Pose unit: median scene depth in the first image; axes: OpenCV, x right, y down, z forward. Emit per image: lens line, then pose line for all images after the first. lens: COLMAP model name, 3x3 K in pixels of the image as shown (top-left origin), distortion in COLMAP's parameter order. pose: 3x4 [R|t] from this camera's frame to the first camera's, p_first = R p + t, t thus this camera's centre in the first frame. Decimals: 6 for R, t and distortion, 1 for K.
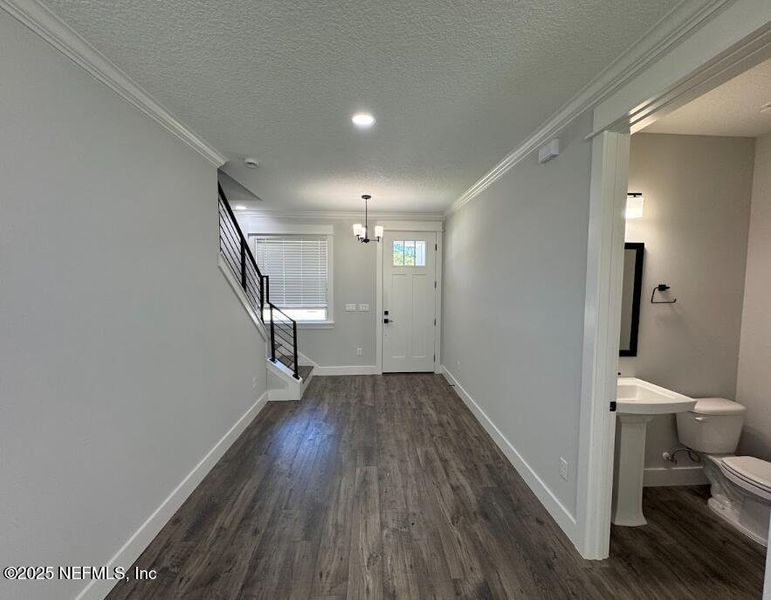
lens RADIAL K [[310.9, 0, 384.5], [0, 310.9, 302.7], [0, 0, 1]] dist [-0.000803, -0.000045]
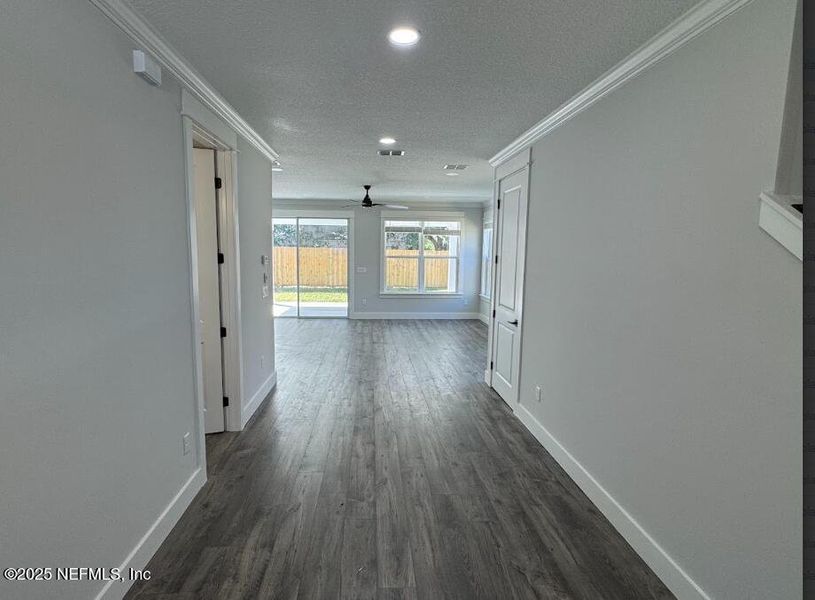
lens RADIAL K [[433.0, 0, 408.8], [0, 433.0, 295.3], [0, 0, 1]] dist [-0.002251, -0.000384]
pose [[-0.998898, -0.014427, -0.044654, -0.044483], [-0.022287, 0.983254, 0.180873, -0.166368], [0.041296, 0.181669, -0.982492, 2.131316]]
